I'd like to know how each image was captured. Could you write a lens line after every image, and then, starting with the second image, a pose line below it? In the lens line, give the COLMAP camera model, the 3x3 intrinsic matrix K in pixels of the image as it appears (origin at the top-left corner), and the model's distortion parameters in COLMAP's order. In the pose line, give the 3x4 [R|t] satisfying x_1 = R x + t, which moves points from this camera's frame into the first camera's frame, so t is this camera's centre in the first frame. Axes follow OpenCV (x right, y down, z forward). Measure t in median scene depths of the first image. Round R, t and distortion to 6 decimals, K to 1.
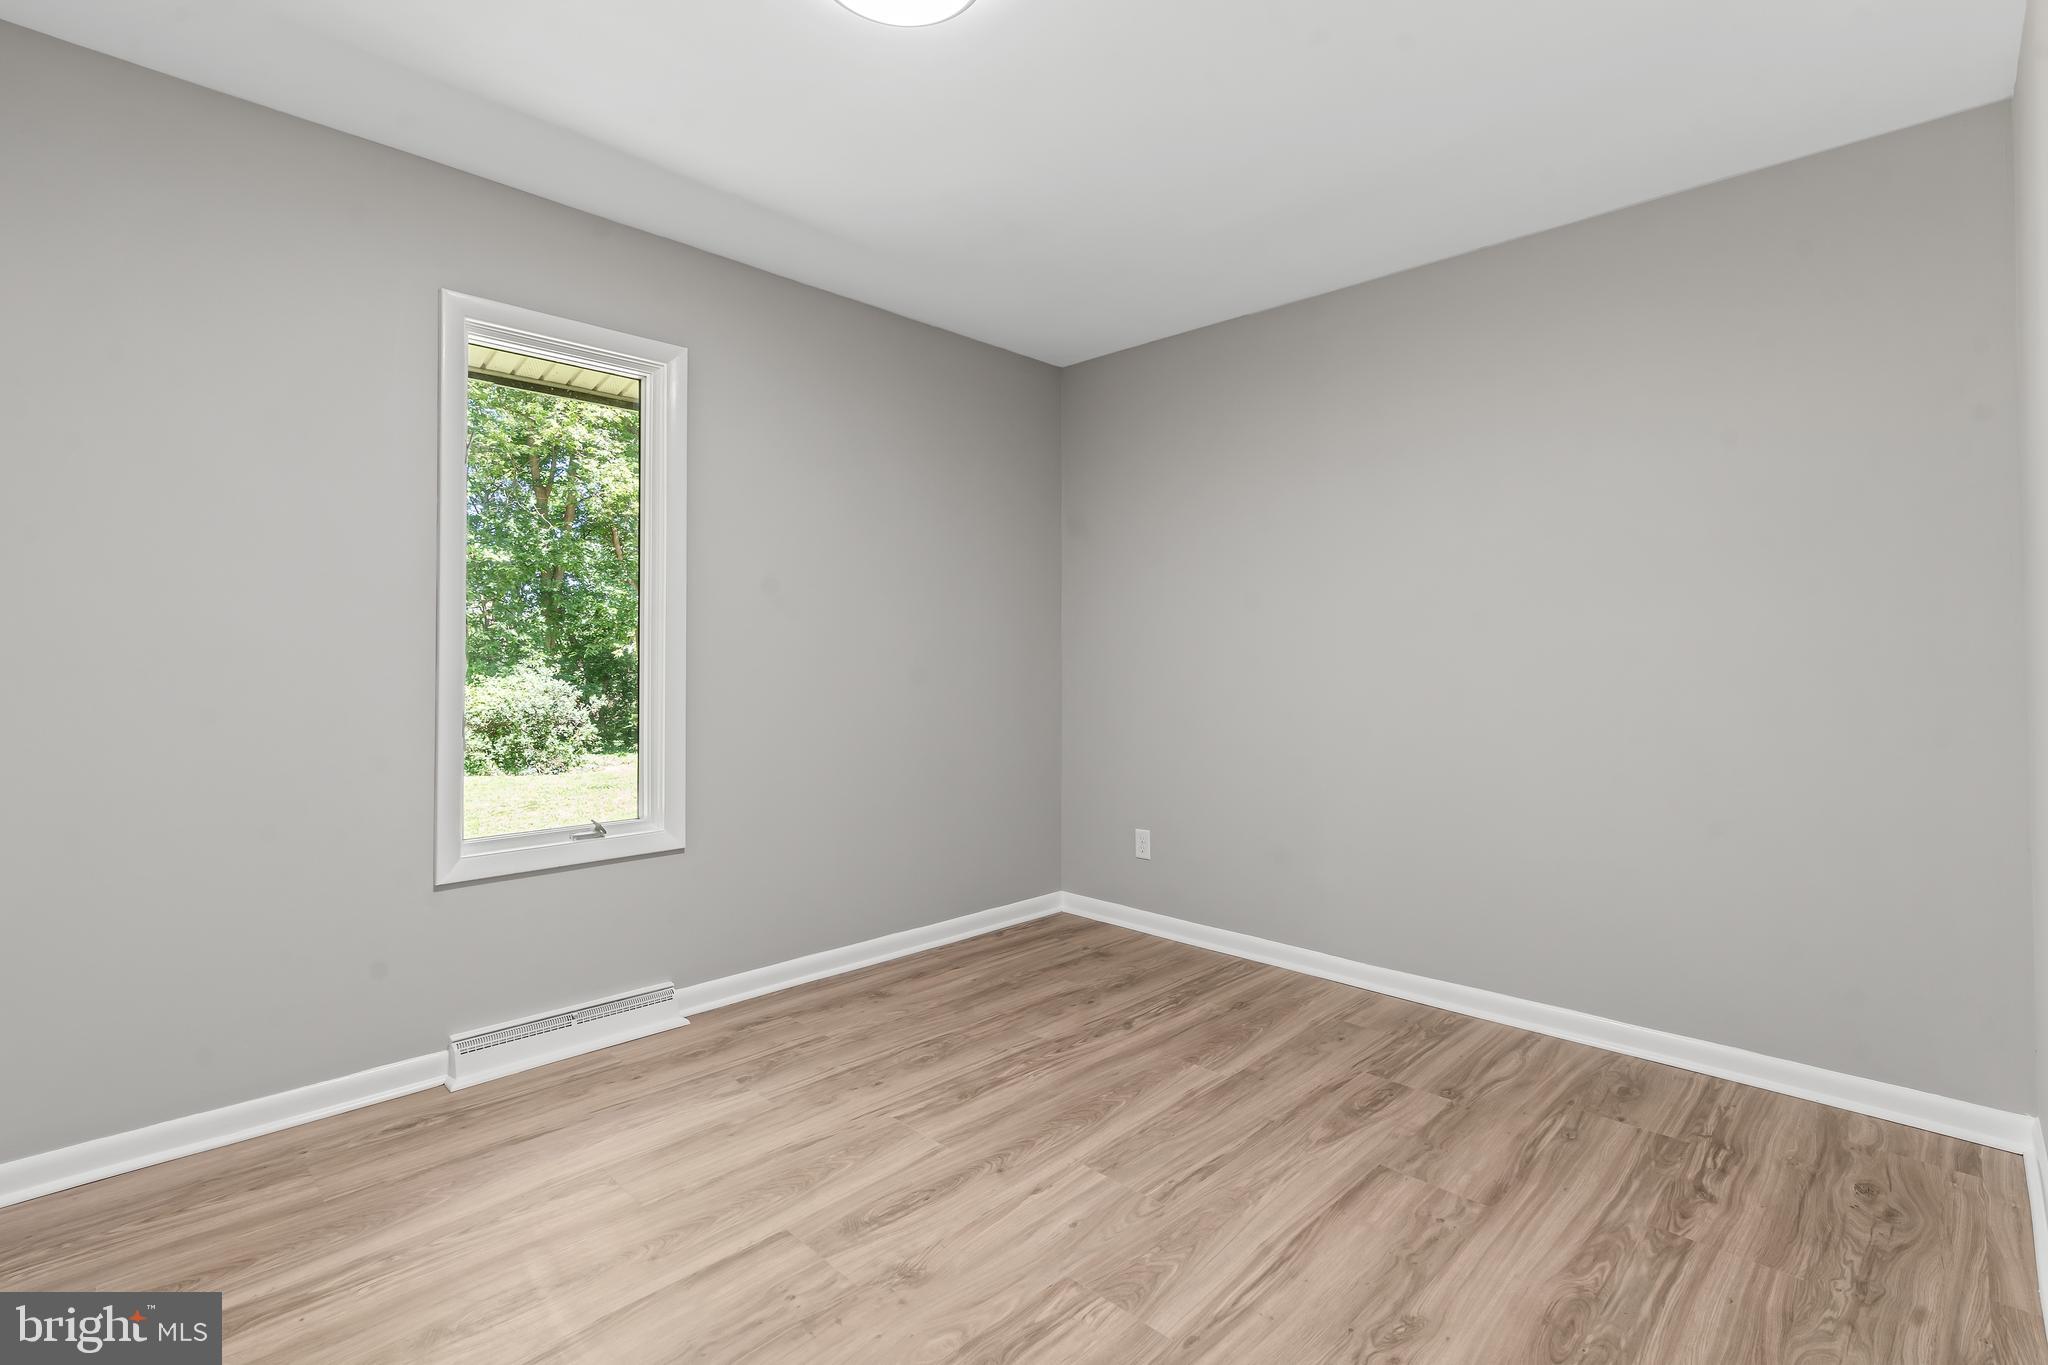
lens RADIAL K [[942.3, 0, 1019.8], [0, 942.3, 672.6], [0, 0, 1]] dist [0.000415, 0.000115]
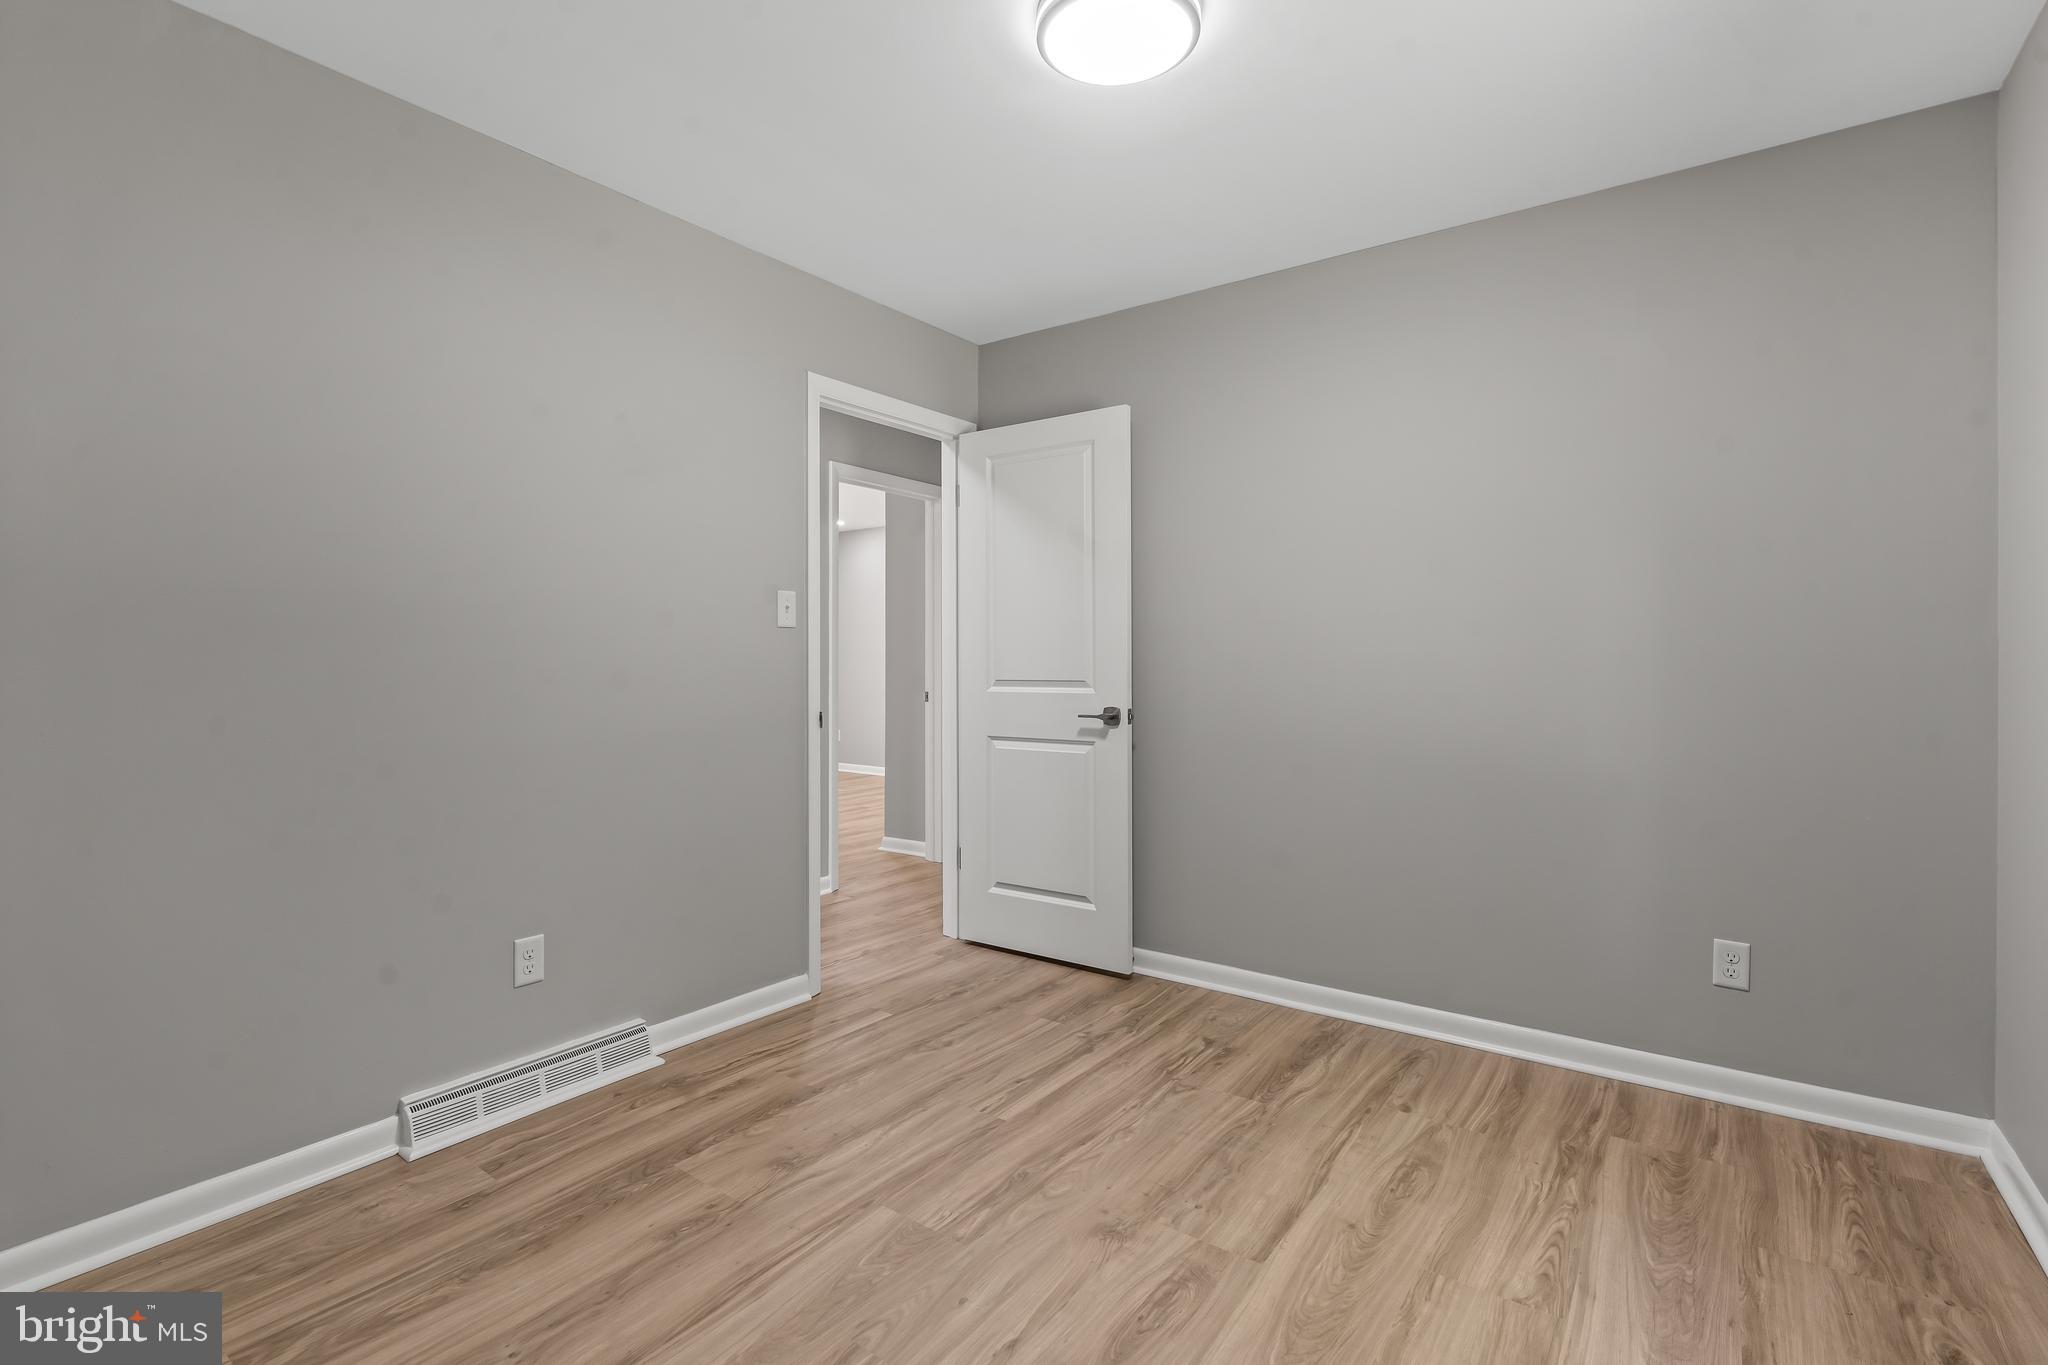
lens RADIAL K [[942.3, 0, 1027.0], [0, 942.3, 673.5], [0, 0, 1]] dist [0.000415, 0.000115]
pose [[-0.989048, -0.003526, -0.147550, 0.138333], [-0.007127, 0.999689, 0.023883, -0.031941], [0.147420, 0.024673, -0.988766, 1.989075]]
